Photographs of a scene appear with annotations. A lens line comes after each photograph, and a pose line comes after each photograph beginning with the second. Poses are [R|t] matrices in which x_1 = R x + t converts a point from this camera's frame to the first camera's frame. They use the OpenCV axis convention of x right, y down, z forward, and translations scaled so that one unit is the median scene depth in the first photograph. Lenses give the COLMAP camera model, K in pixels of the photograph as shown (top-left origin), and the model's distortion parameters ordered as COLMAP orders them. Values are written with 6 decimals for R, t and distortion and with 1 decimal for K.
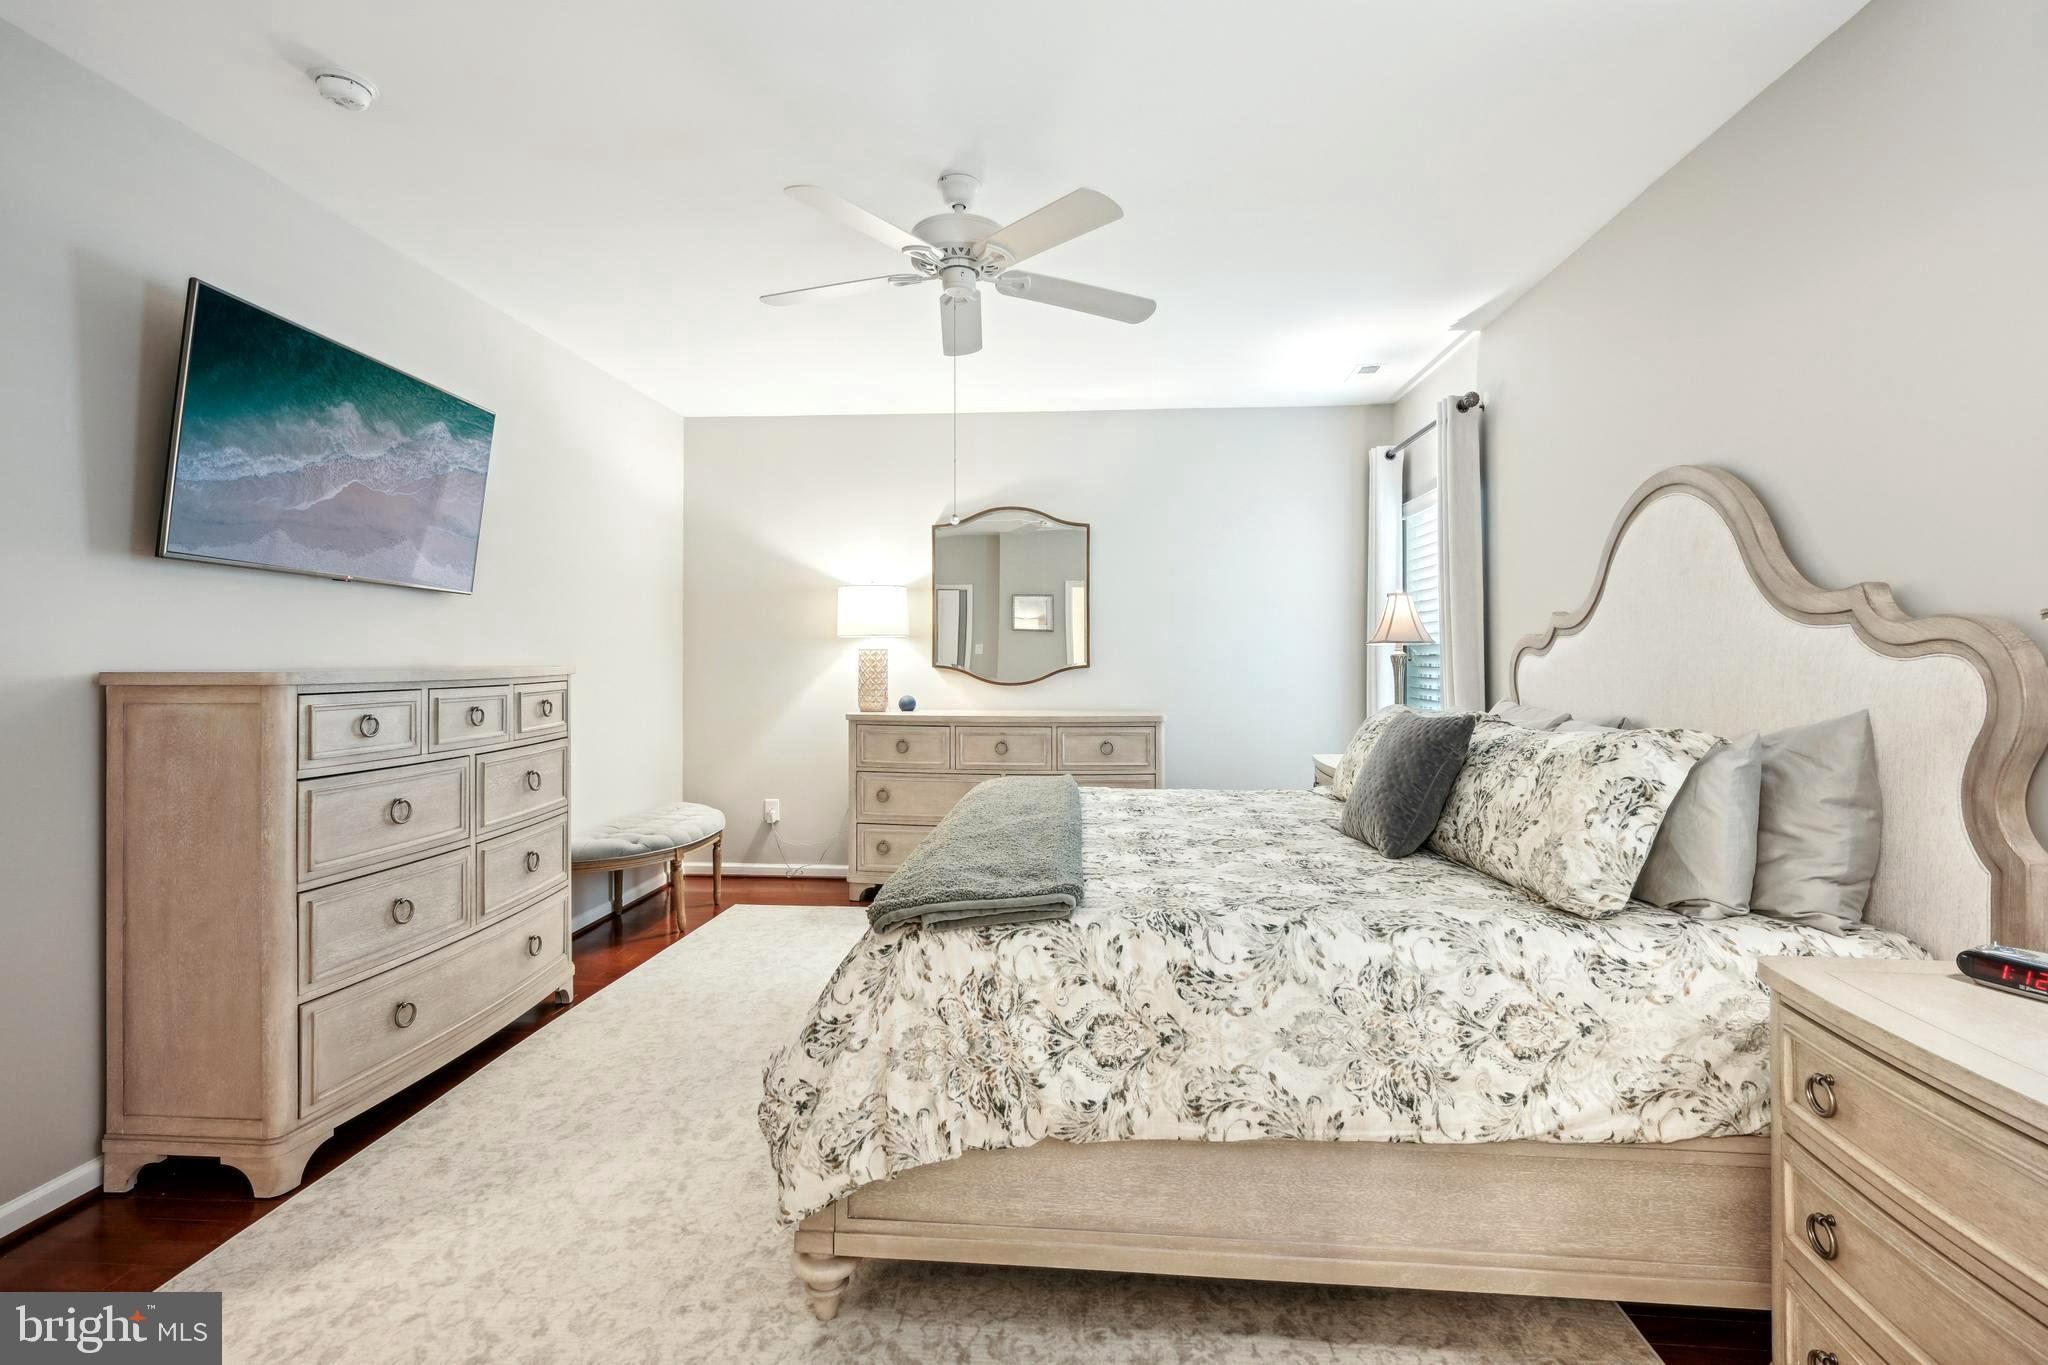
lens RADIAL K [[927.5, 0, 1065.1], [0, 927.5, 640.7], [0, 0, 1]] dist [-0.000767, 0.000210]
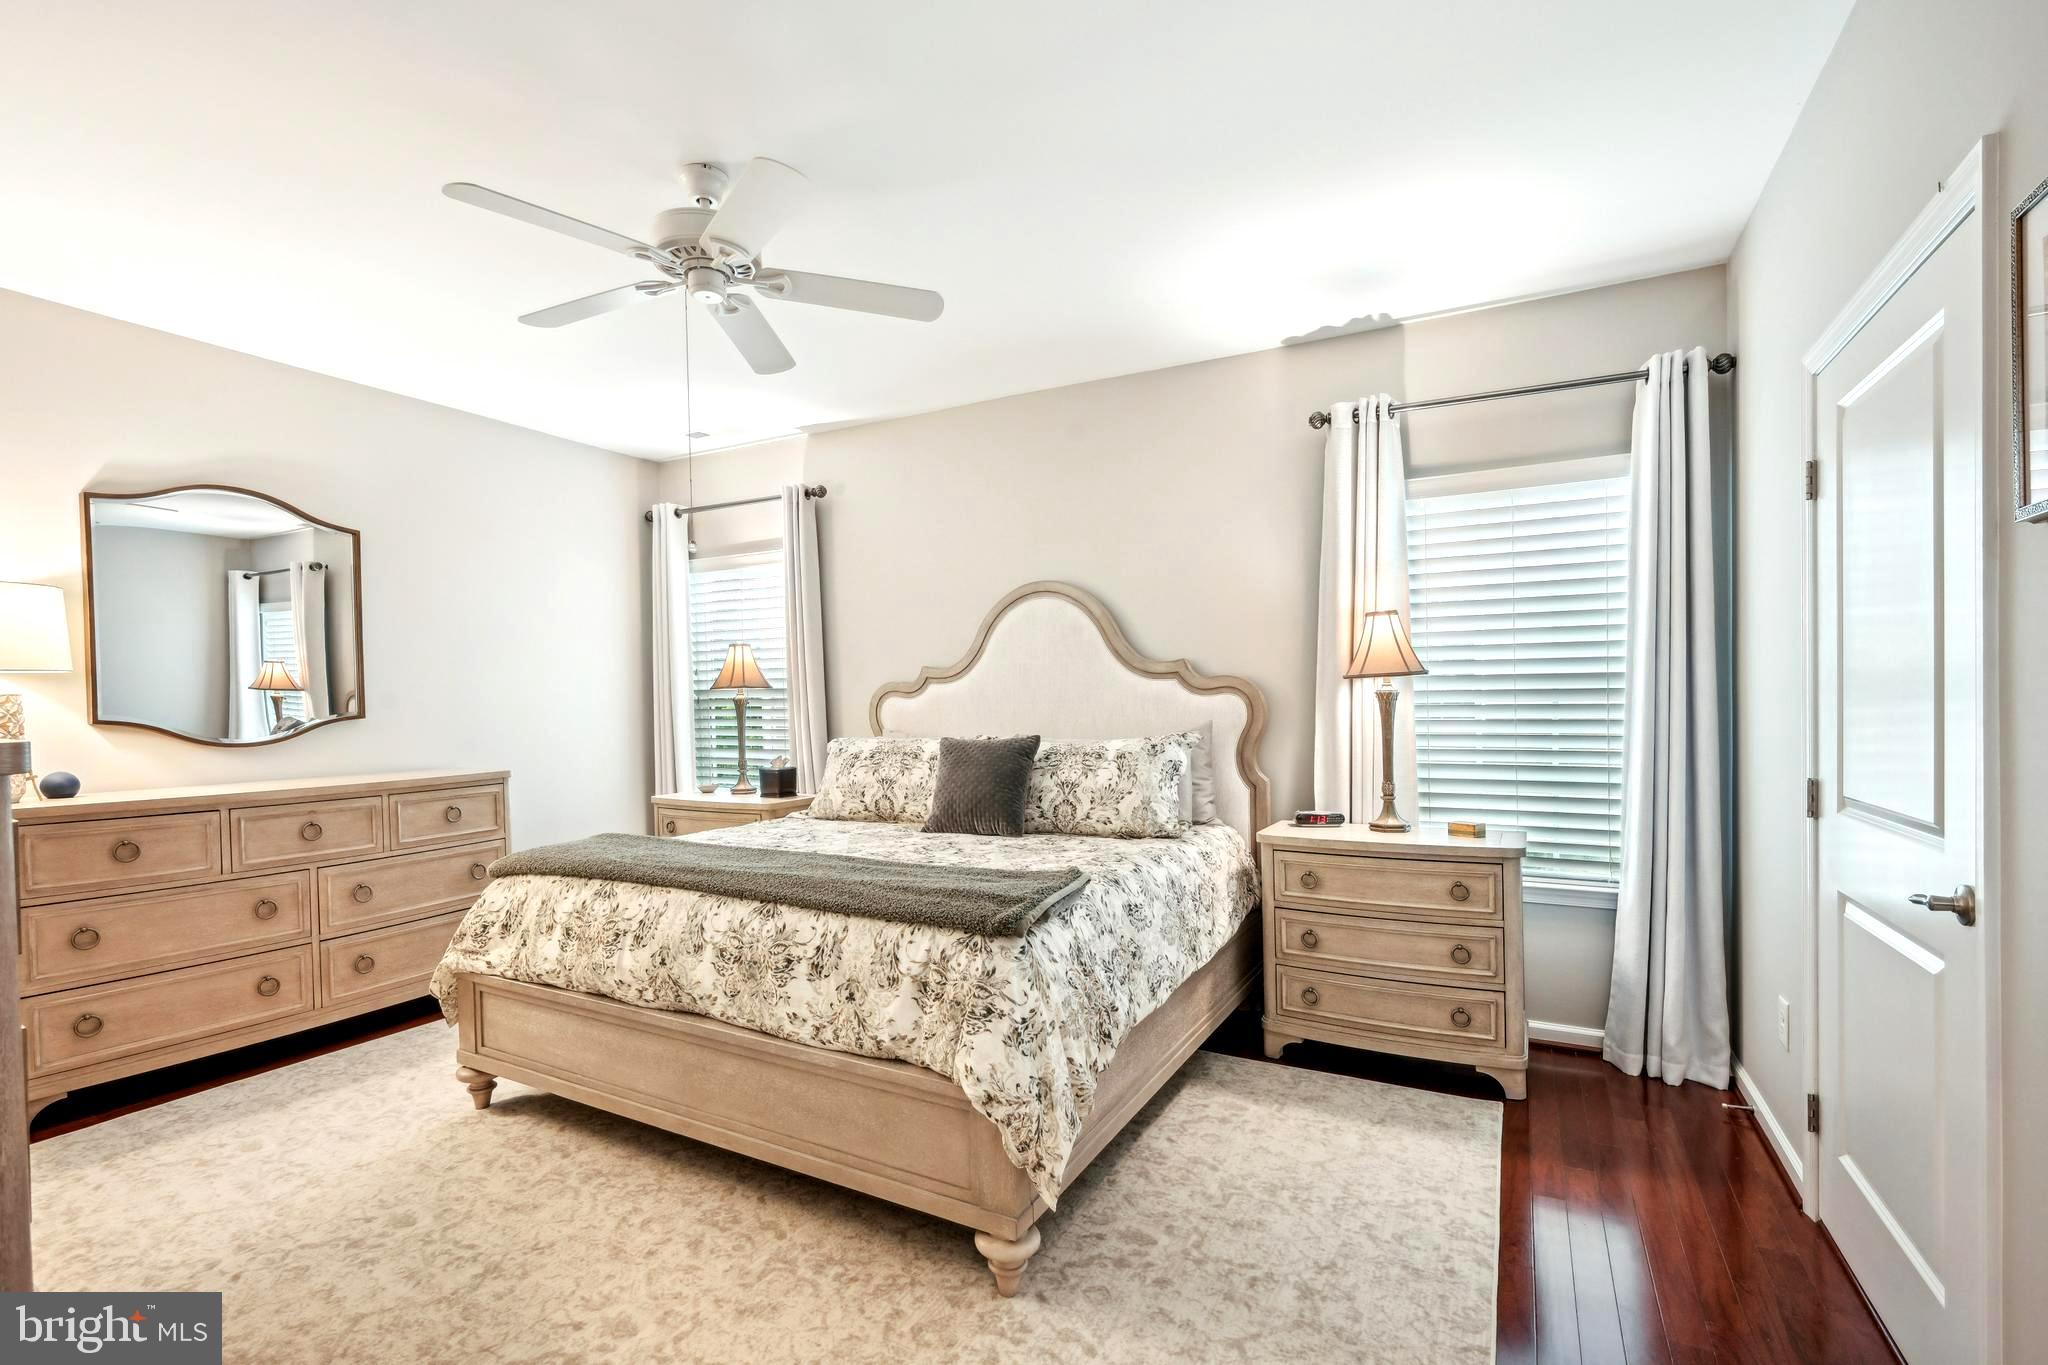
lens RADIAL K [[922.5, 0, 1017.9], [0, 922.5, 689.2], [0, 0, 1]] dist [-0.001570, -0.000189]
pose [[0.421233, 0.003256, 0.906947, -0.718458], [-0.004634, 0.999988, -0.001438, 0.005788], [-0.906941, -0.003597, 0.421243, 0.304186]]
